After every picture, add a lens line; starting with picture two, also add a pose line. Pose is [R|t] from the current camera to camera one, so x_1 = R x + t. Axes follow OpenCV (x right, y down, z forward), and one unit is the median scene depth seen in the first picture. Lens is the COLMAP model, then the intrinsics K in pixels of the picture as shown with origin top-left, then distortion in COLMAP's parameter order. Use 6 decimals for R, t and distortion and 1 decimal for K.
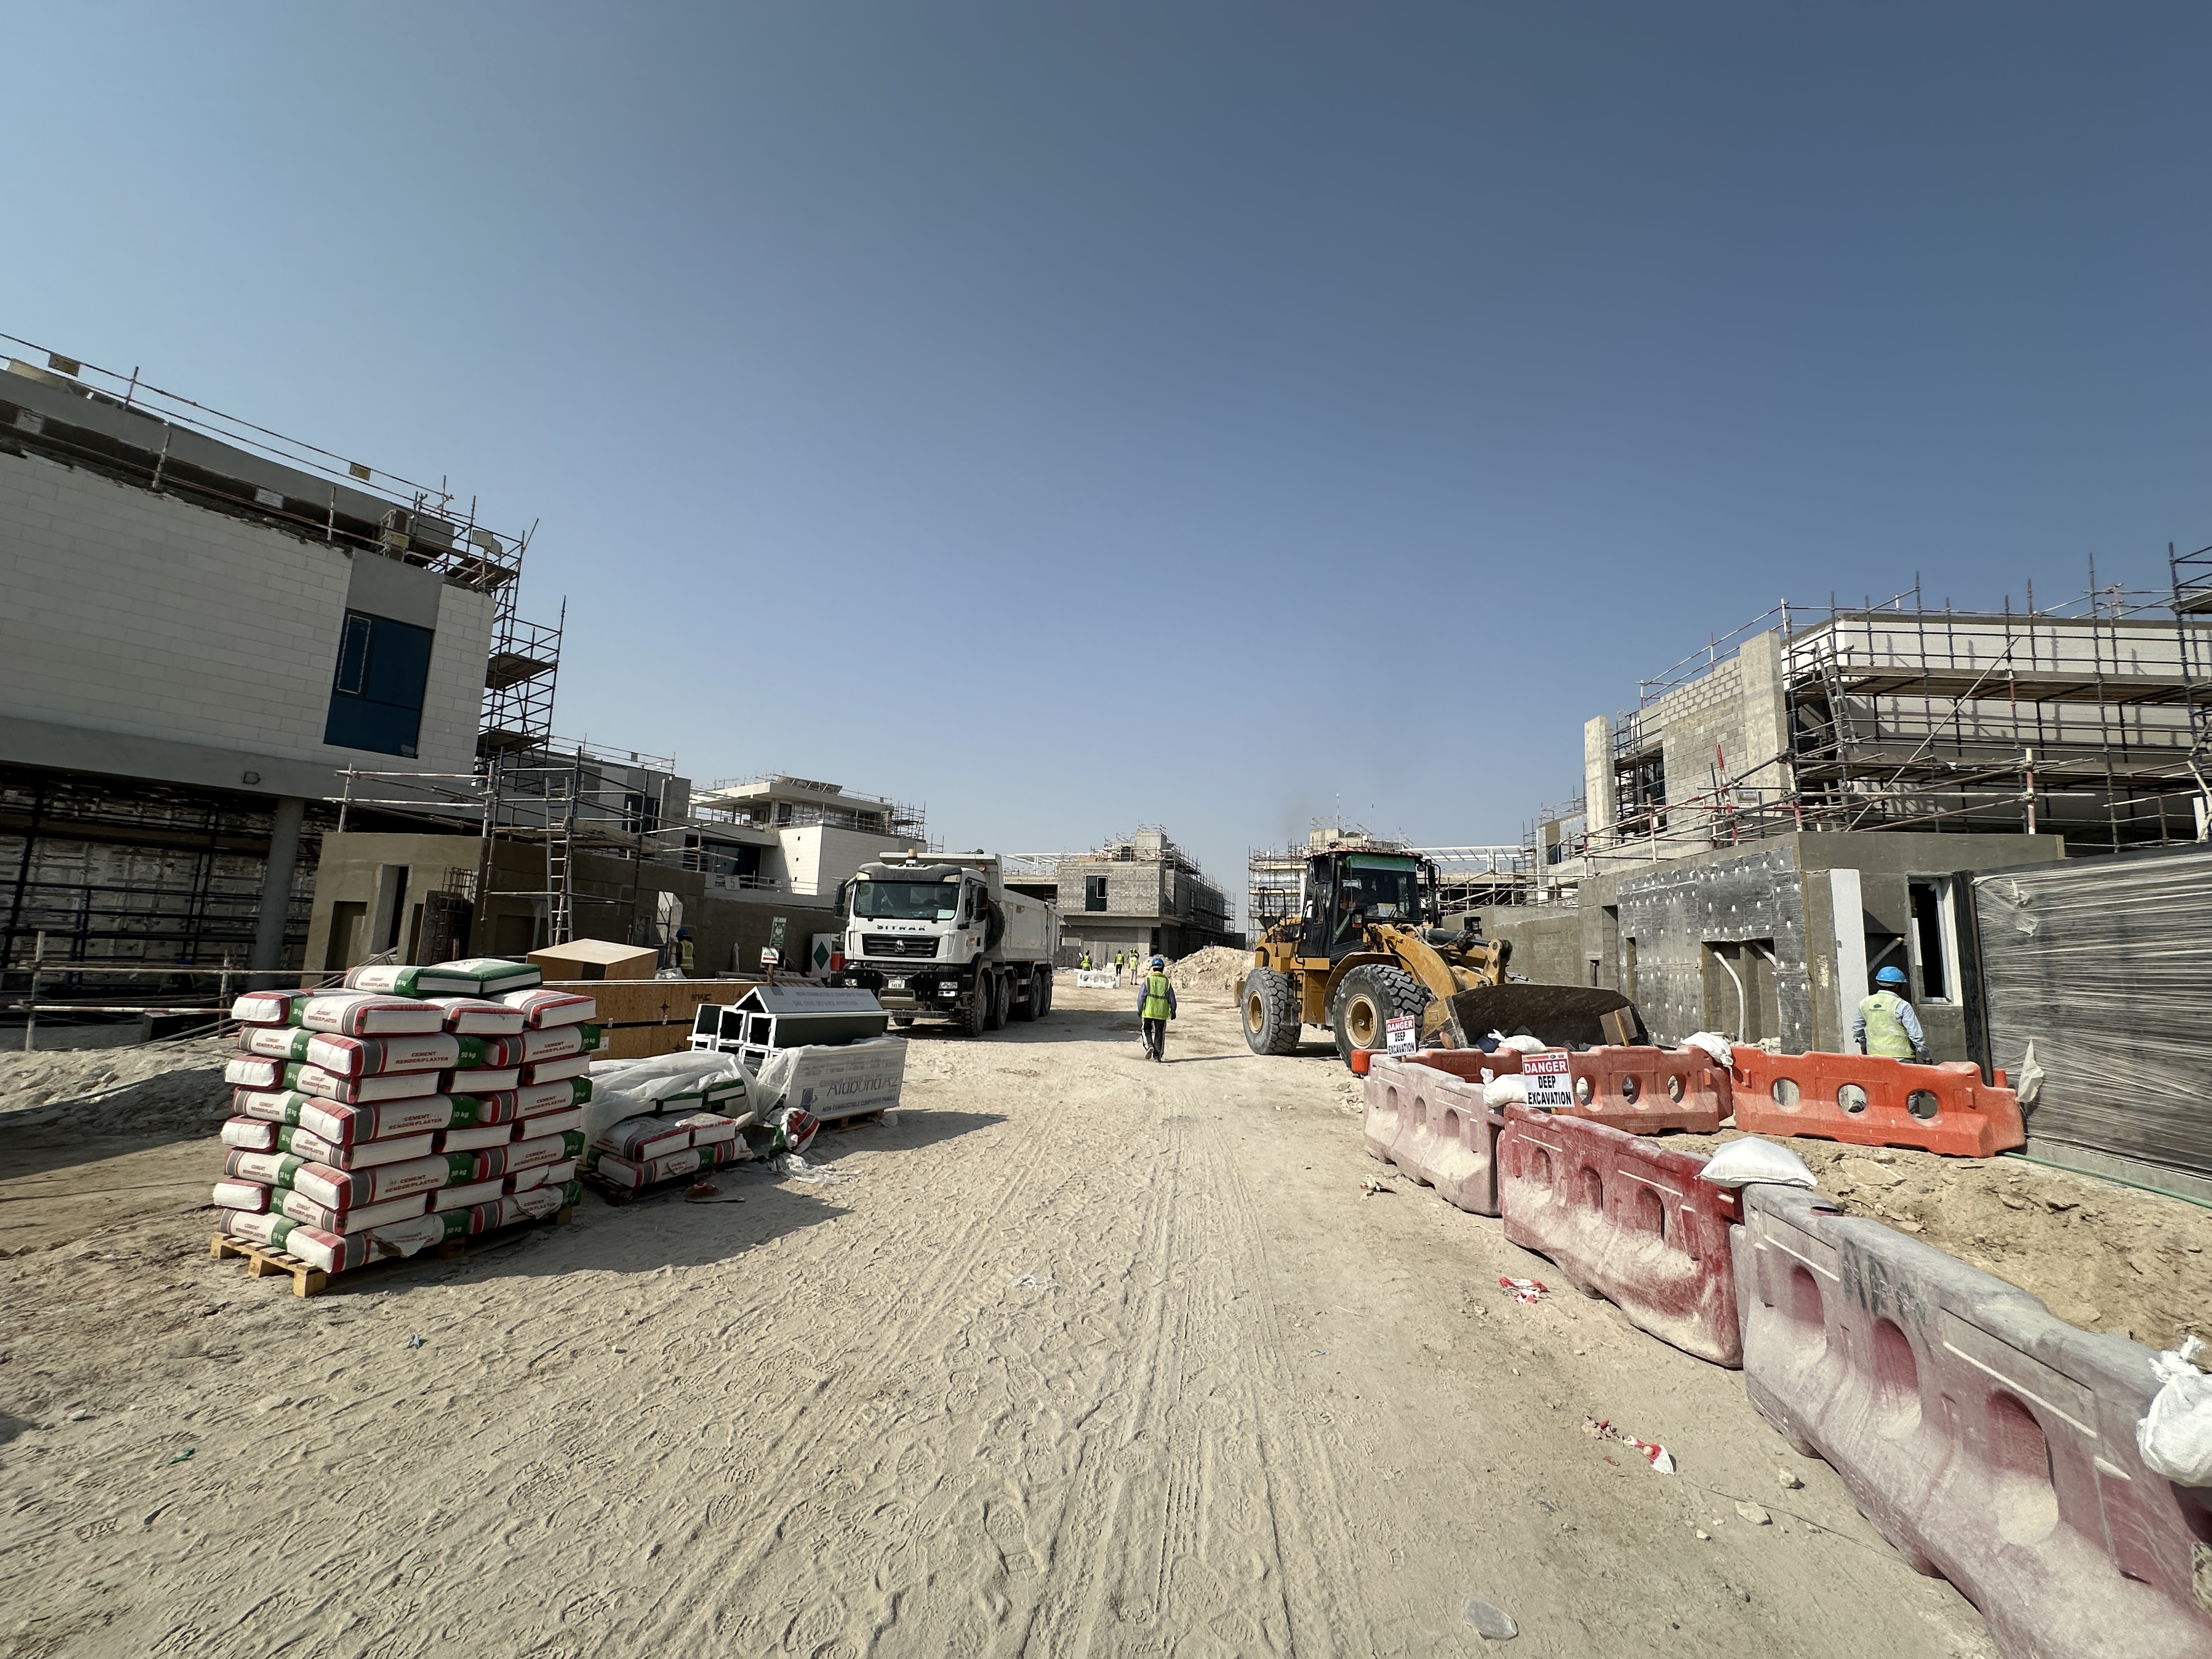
lens RADIAL K [[887.7, 0, 1102.1], [0, 887.7, 822.4], [0, 0, 1]] dist [0.000787, 0.000308]
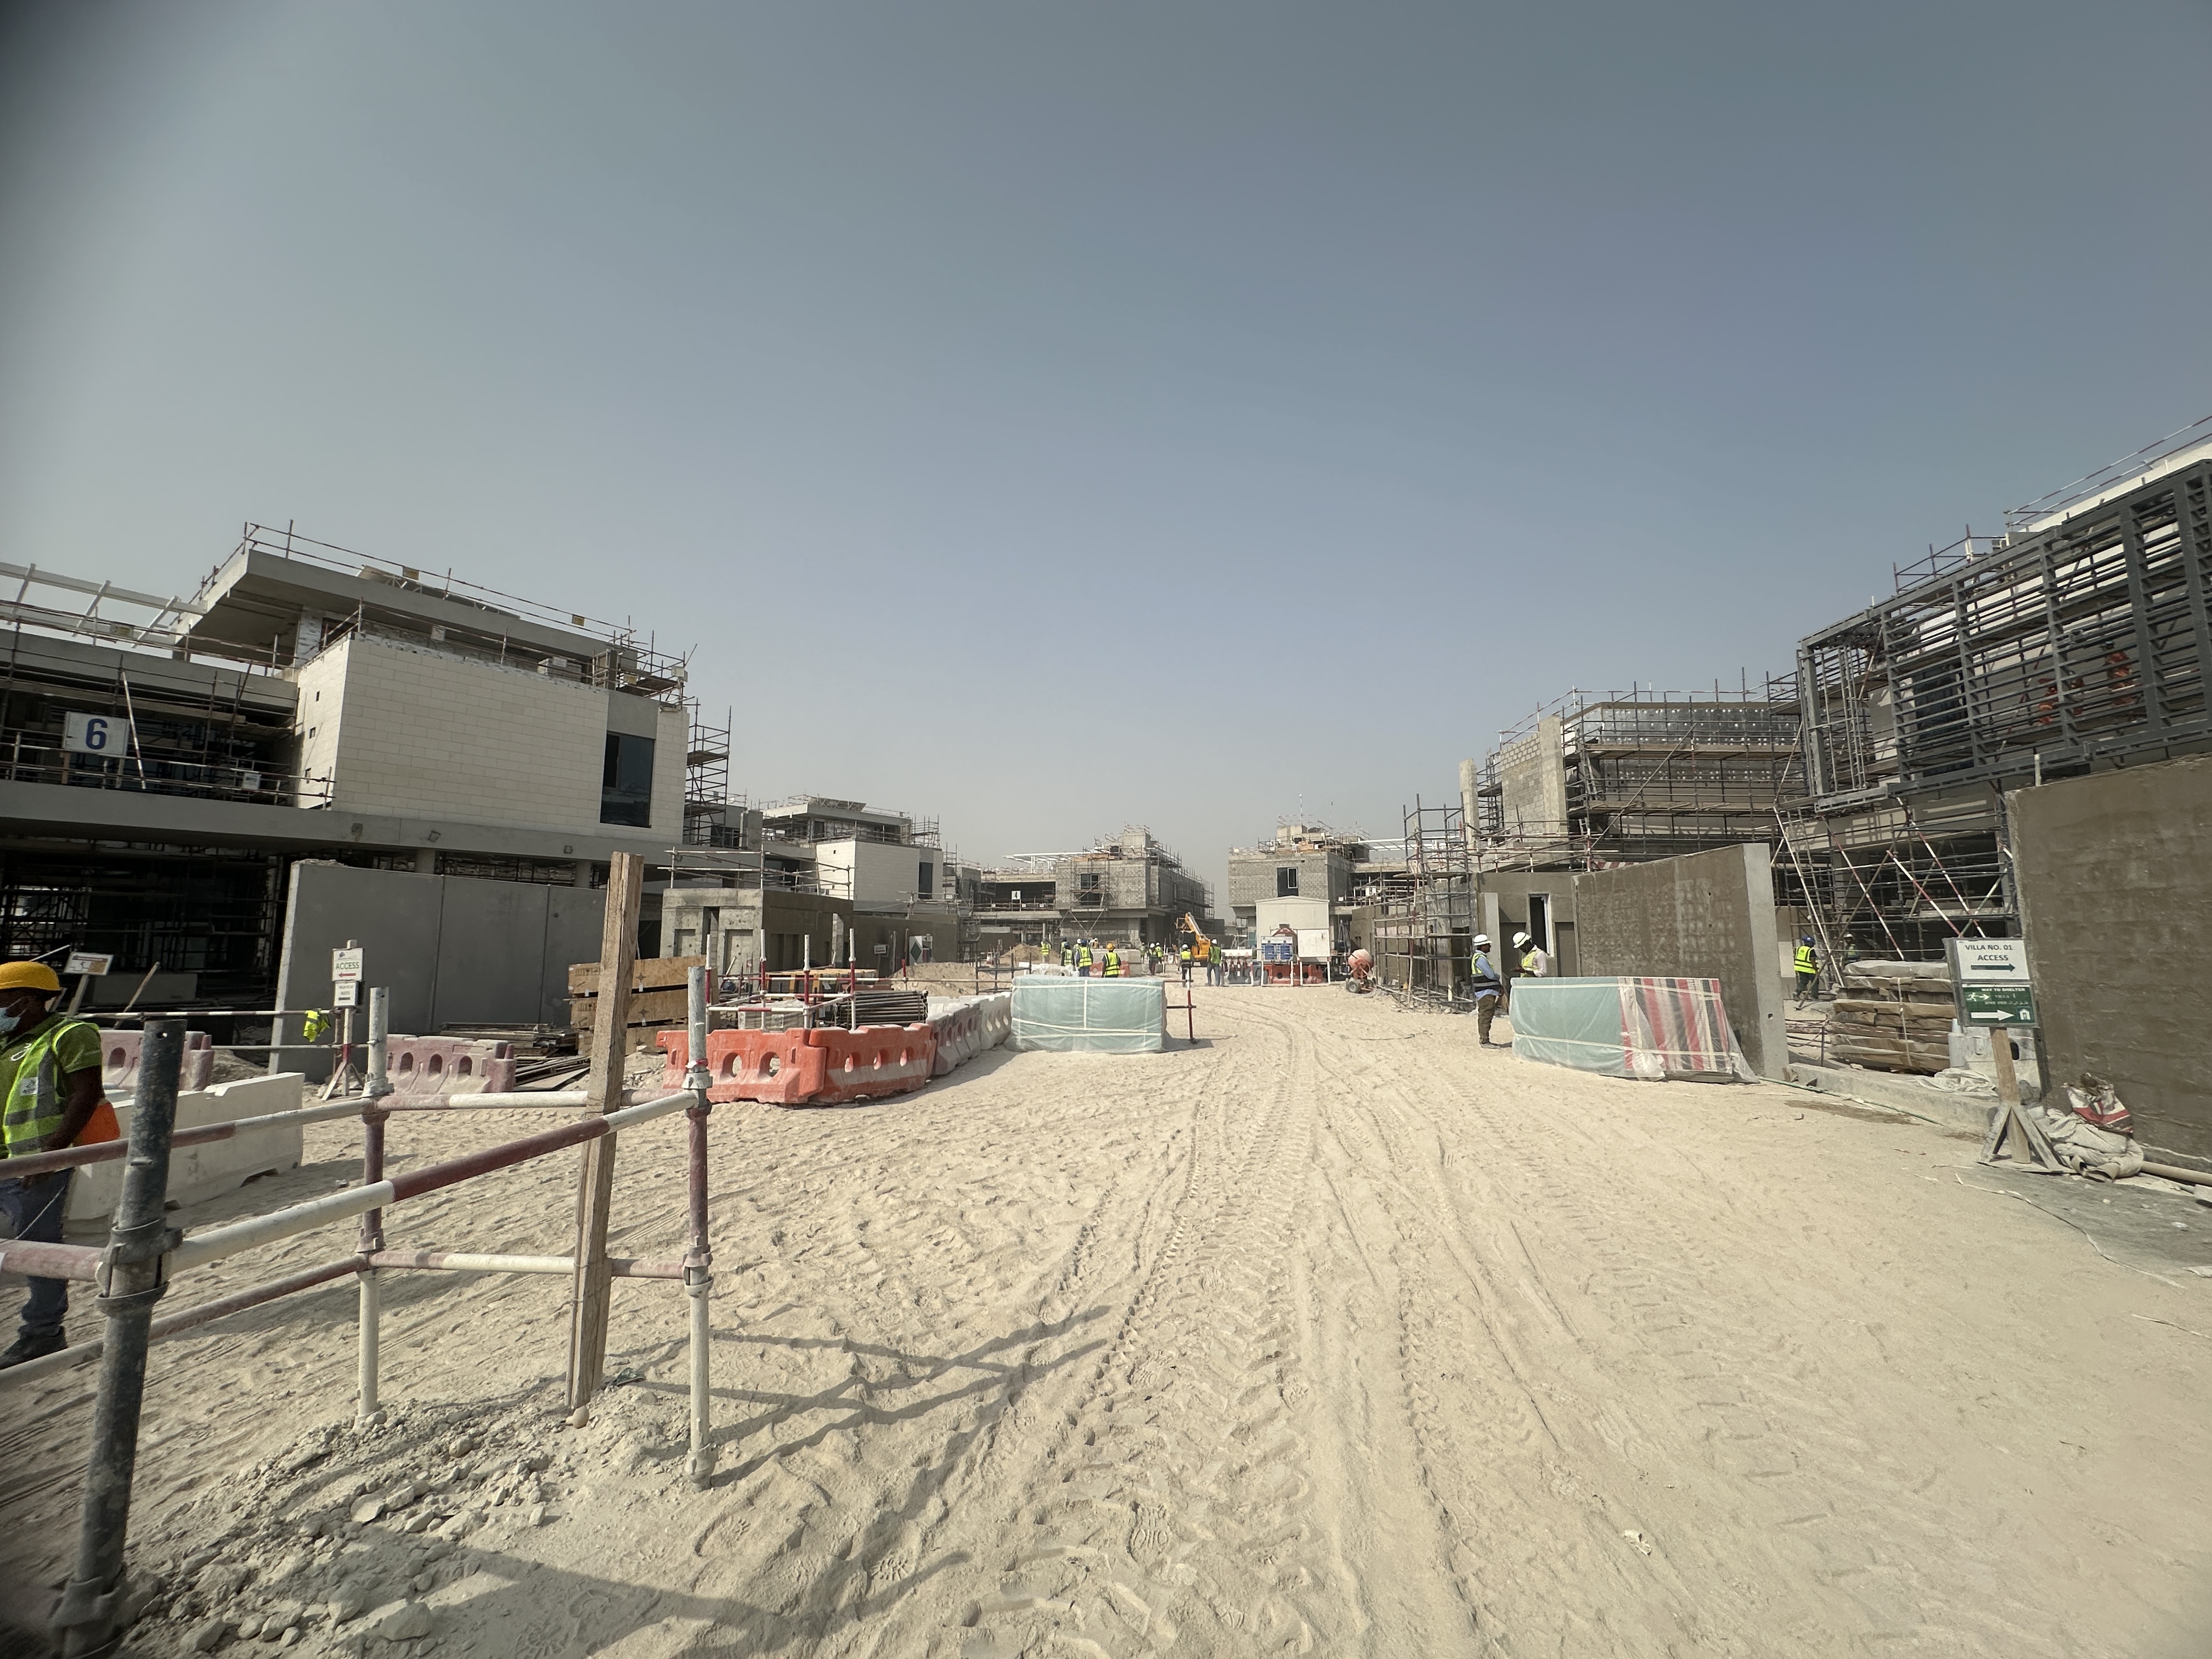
lens RADIAL K [[887.7, 0, 1104.4], [0, 887.7, 820.4], [0, 0, 1]] dist [0.000787, 0.000308]
pose [[0.999272, -0.029774, 0.023865, -0.015862], [0.029497, 0.999495, 0.011859, -0.025731], [-0.024206, -0.011146, 0.999645, -0.161146]]
